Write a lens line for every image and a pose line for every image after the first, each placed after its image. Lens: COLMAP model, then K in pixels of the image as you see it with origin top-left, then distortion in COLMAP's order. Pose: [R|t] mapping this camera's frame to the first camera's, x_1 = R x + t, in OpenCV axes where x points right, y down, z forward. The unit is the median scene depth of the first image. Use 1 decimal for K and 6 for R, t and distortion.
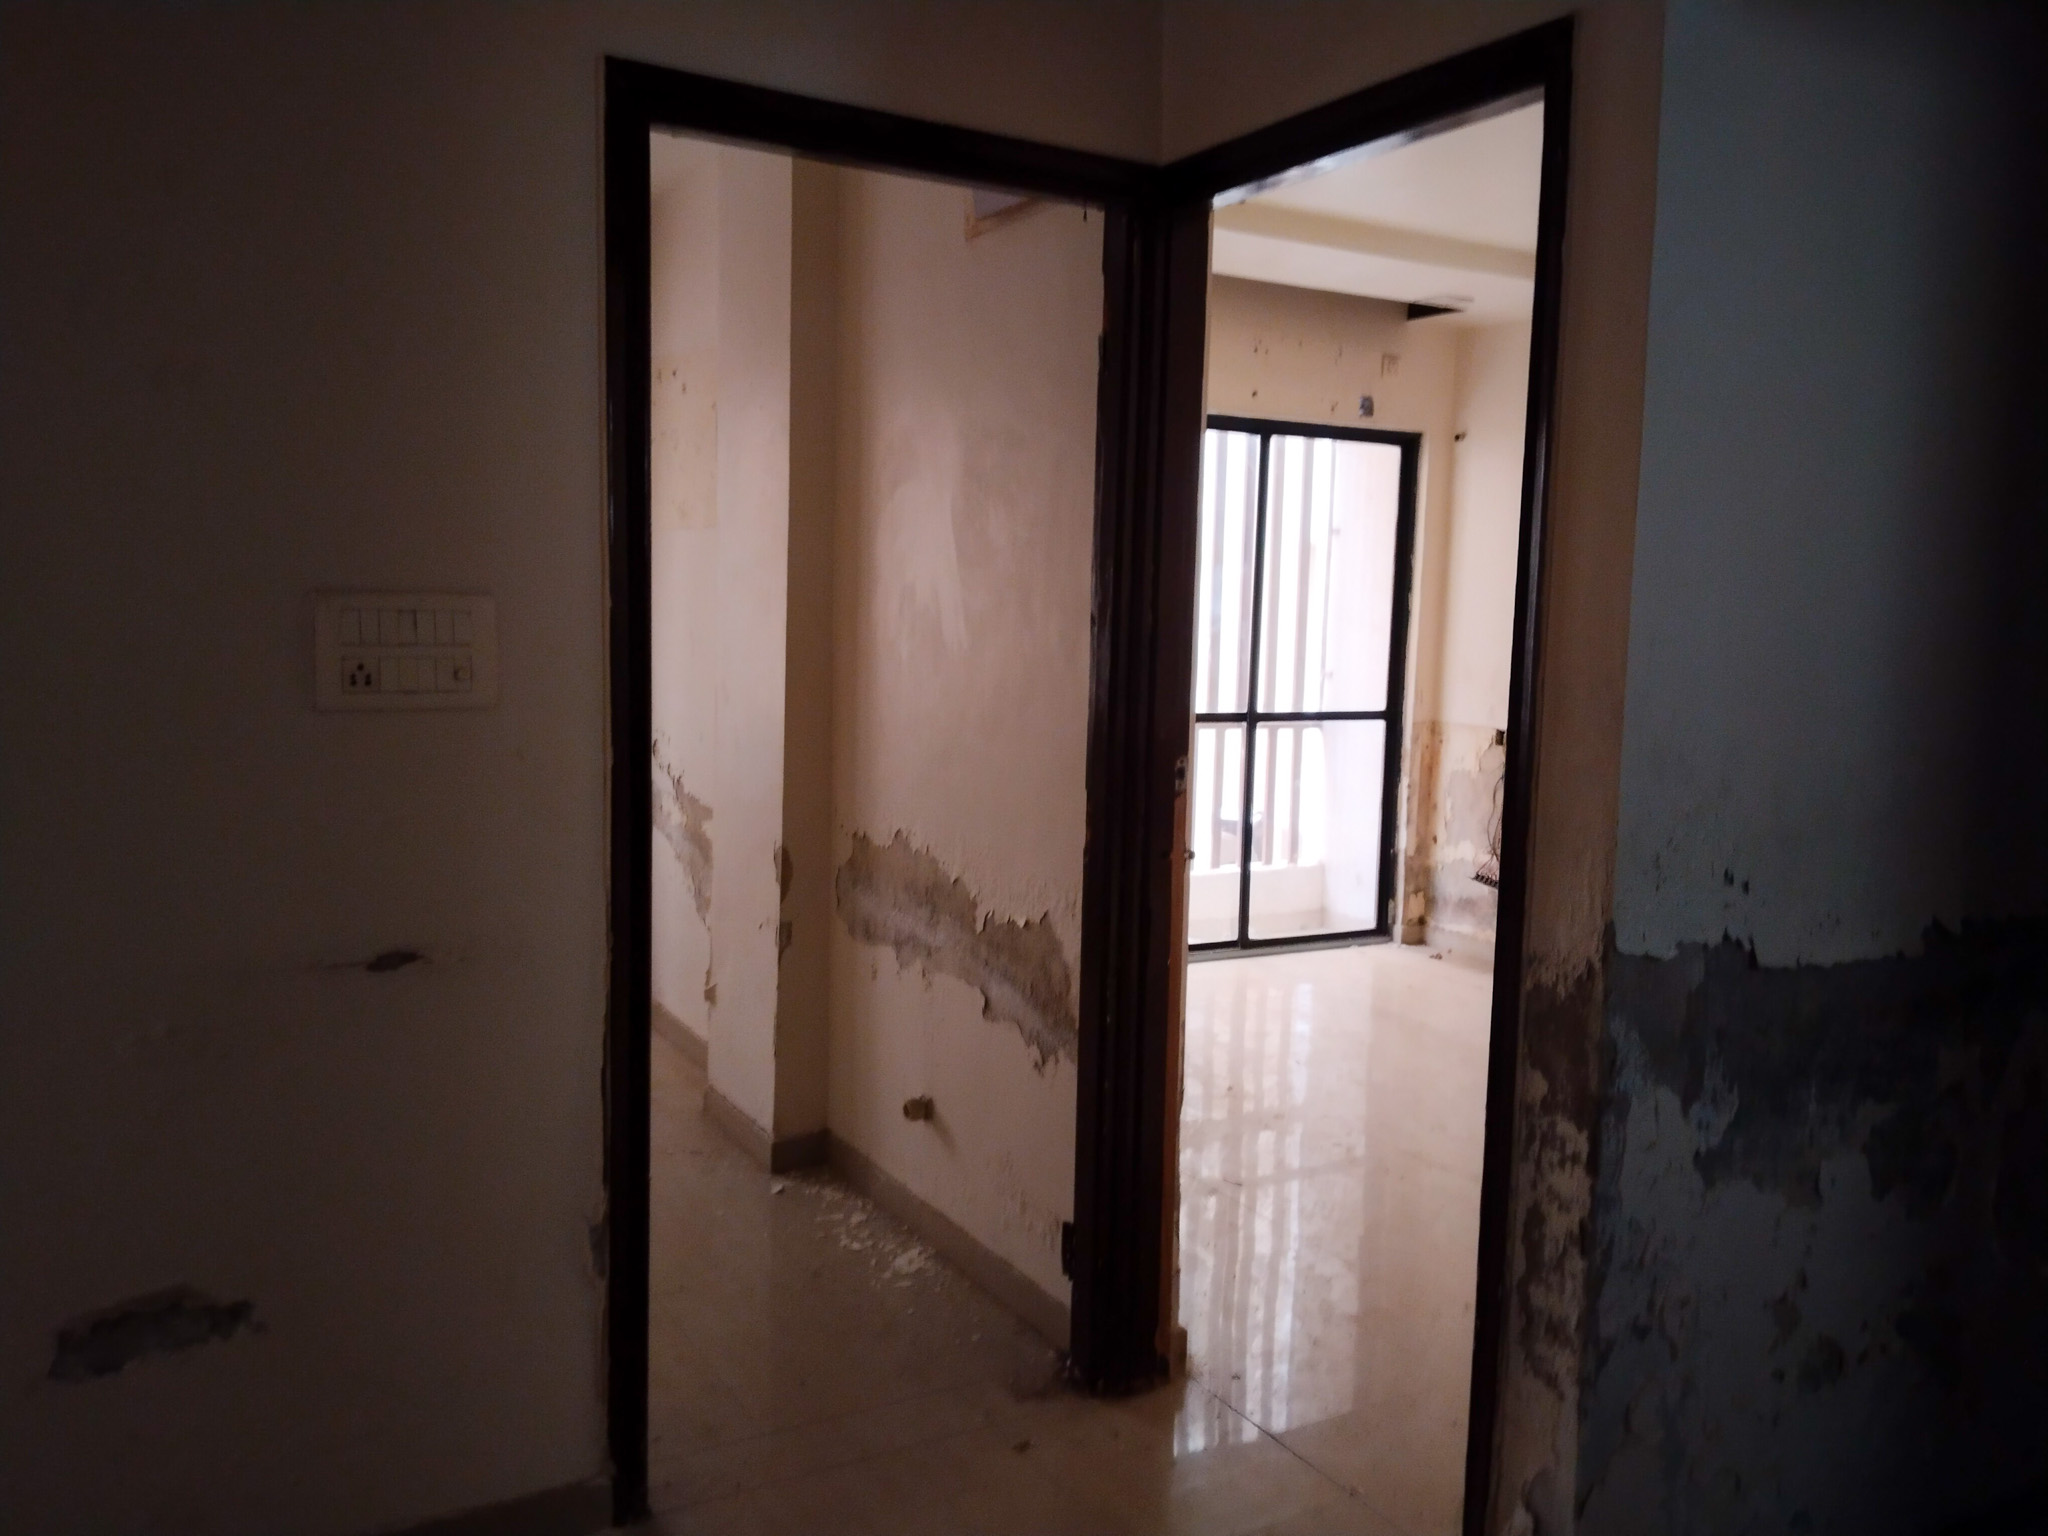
lens RADIAL K [[1609.2, 0, 1009.3], [0, 1609.2, 746.4], [0, 0, 1]] dist [0.010752, -0.029077]
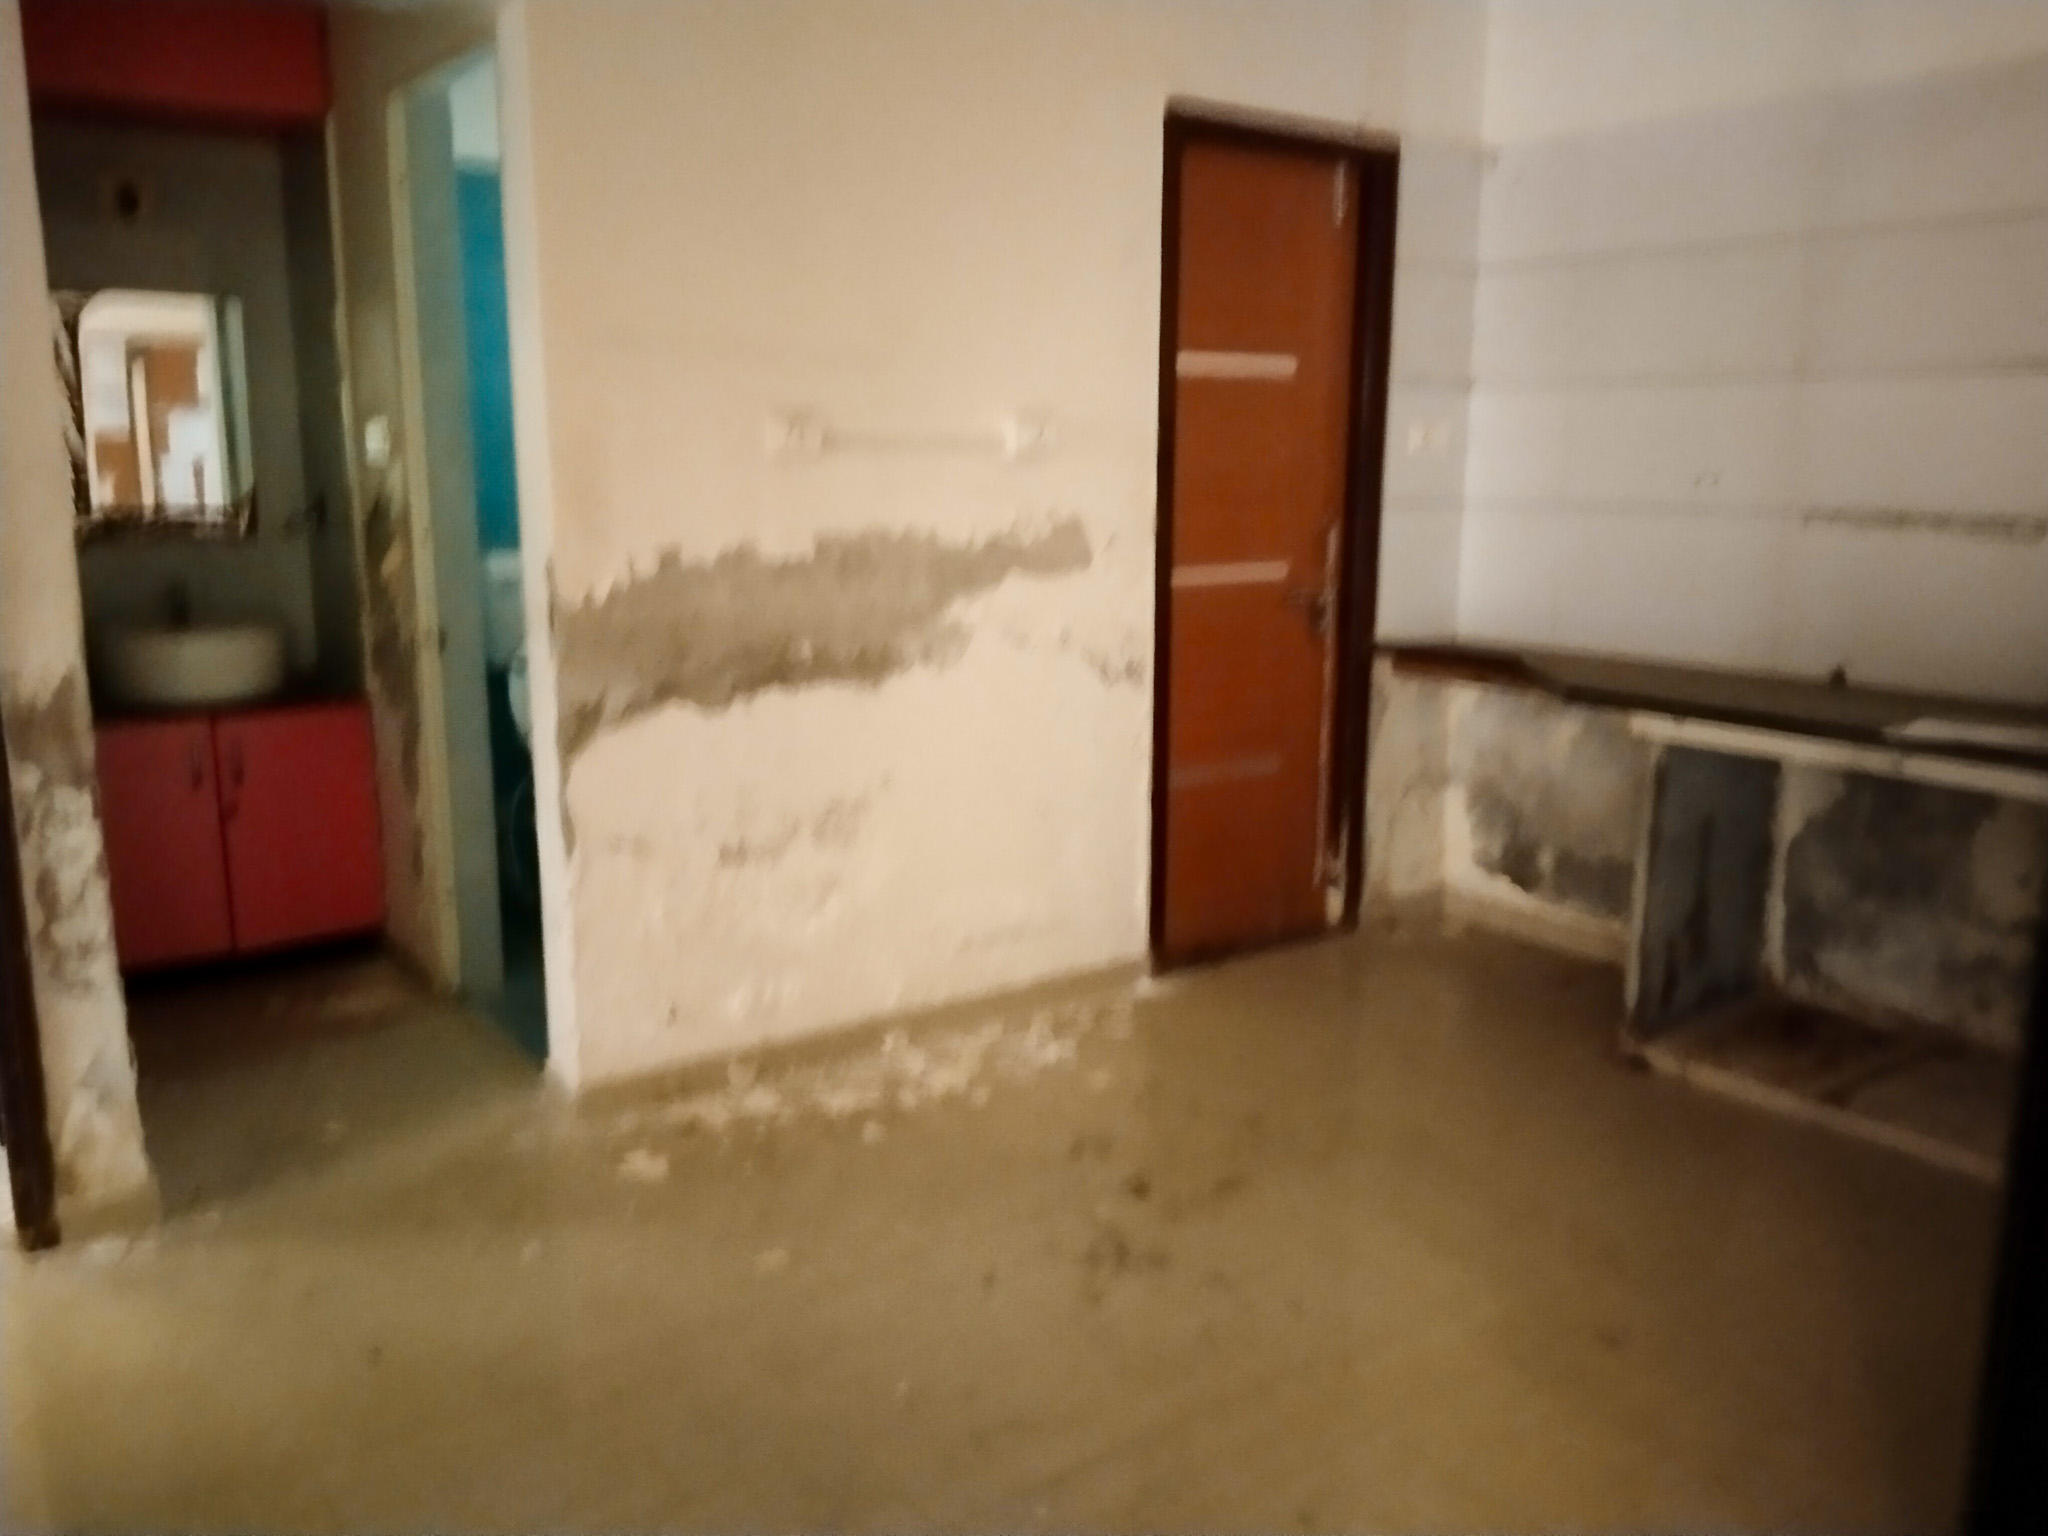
lens RADIAL K [[1609.2, 0, 1057.8], [0, 1609.2, 733.6], [0, 0, 1]] dist [0.010752, -0.029077]
pose [[-0.119325, -0.203368, 0.971804, -0.888623], [0.083910, 0.973230, 0.213969, -0.025400], [-0.989303, 0.107076, -0.099066, 0.279011]]
